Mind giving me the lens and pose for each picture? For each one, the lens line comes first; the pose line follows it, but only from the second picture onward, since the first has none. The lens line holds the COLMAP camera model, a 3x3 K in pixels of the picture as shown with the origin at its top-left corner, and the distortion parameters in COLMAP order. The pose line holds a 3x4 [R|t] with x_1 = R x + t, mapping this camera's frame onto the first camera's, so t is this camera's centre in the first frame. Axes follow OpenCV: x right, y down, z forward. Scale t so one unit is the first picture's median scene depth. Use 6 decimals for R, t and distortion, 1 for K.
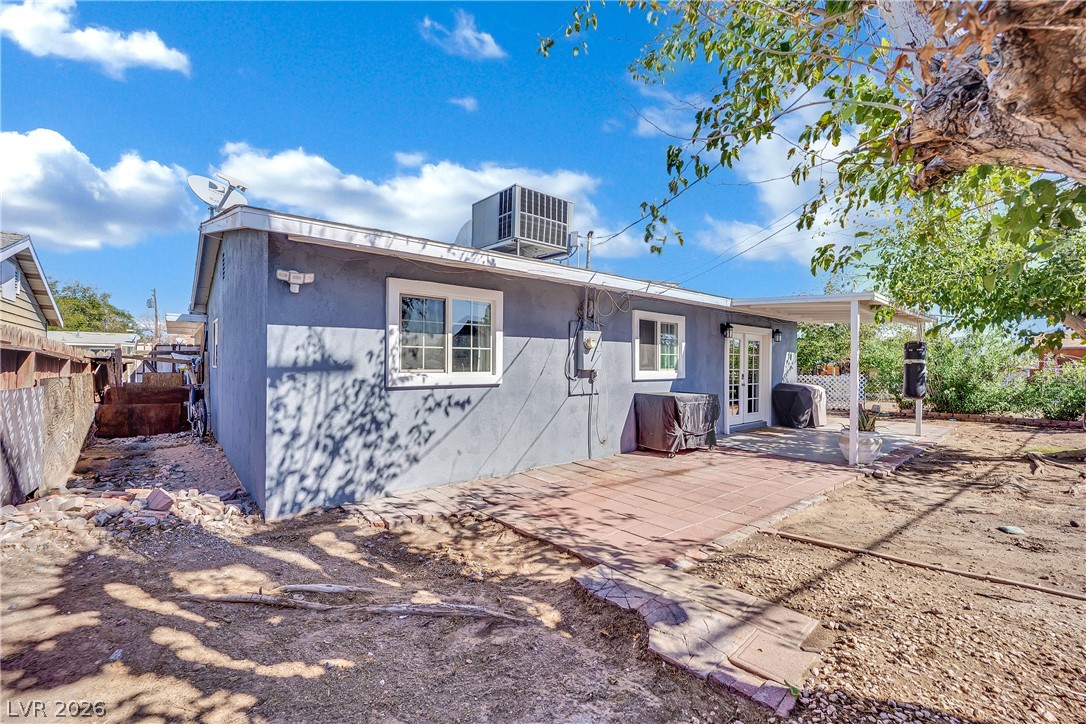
lens RADIAL K [[452.5, 0, 533.1], [0, 452.5, 365.5], [0, 0, 1]] dist [-0.021055, 0.000164]
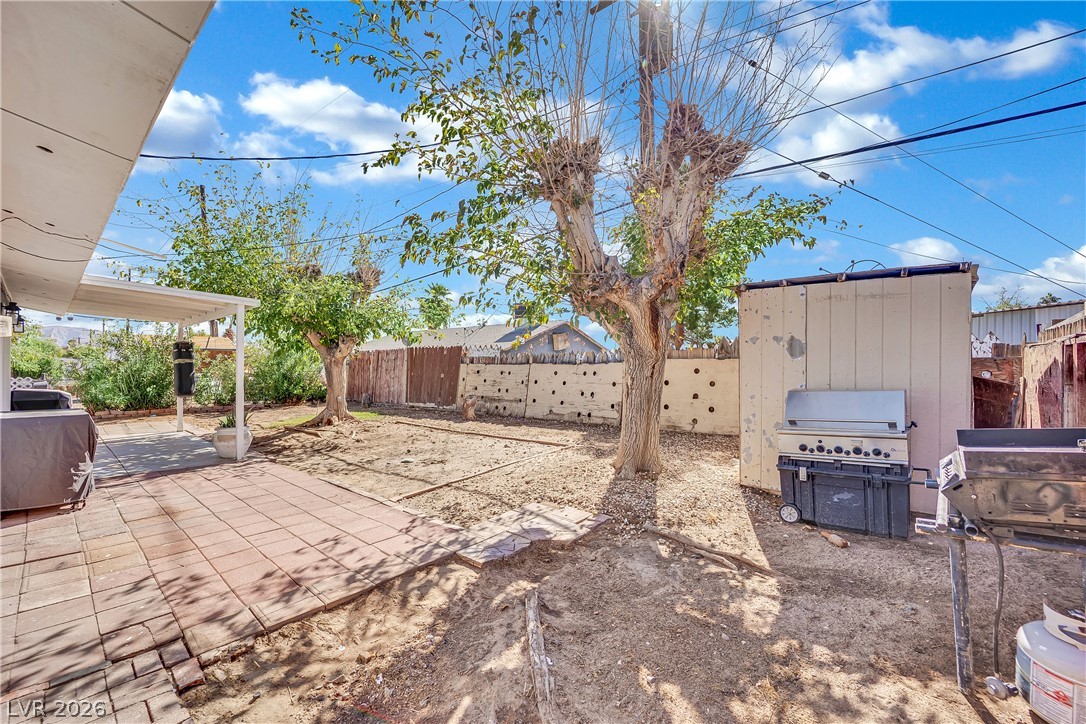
lens RADIAL K [[452.5, 0, 533.1], [0, 452.5, 365.5], [0, 0, 1]] dist [-0.021055, 0.000164]
pose [[-0.155509, -0.007989, 0.987802, -0.914096], [-0.001555, 0.999968, 0.007843, -0.025172], [-0.987833, -0.000316, -0.155516, 0.934057]]
